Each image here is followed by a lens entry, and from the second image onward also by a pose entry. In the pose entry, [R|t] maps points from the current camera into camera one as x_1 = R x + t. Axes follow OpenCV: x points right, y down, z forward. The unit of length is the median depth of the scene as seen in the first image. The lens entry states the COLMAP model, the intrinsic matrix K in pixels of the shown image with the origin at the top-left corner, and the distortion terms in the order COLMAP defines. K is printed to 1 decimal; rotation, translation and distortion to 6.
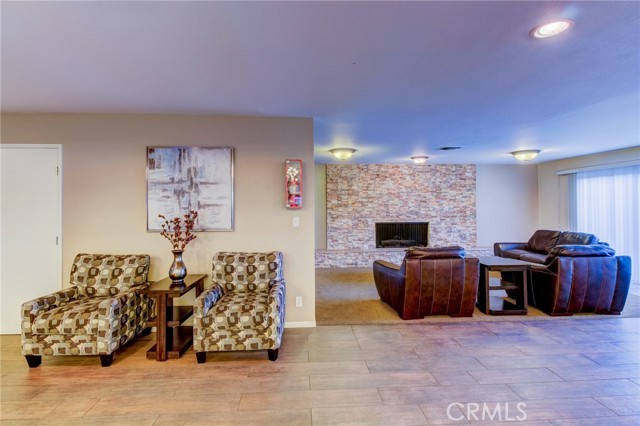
lens RADIAL K [[303.9, 0, 318.7], [0, 303.9, 202.4], [0, 0, 1]] dist [-0.000229, -0.000607]
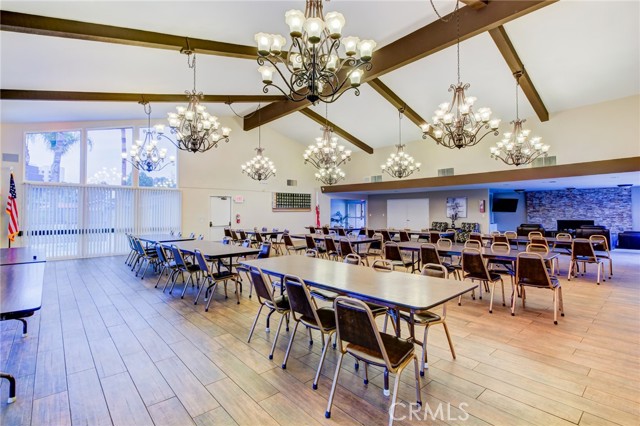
lens RADIAL K [[303.9, 0, 318.7], [0, 303.9, 202.4], [0, 0, 1]] dist [-0.000229, -0.000607]
pose [[0.617321, -0.024020, -0.786345, 0.789022], [0.010527, 0.999697, -0.022273, -0.019836], [0.786641, 0.005472, 0.617386, -1.425994]]
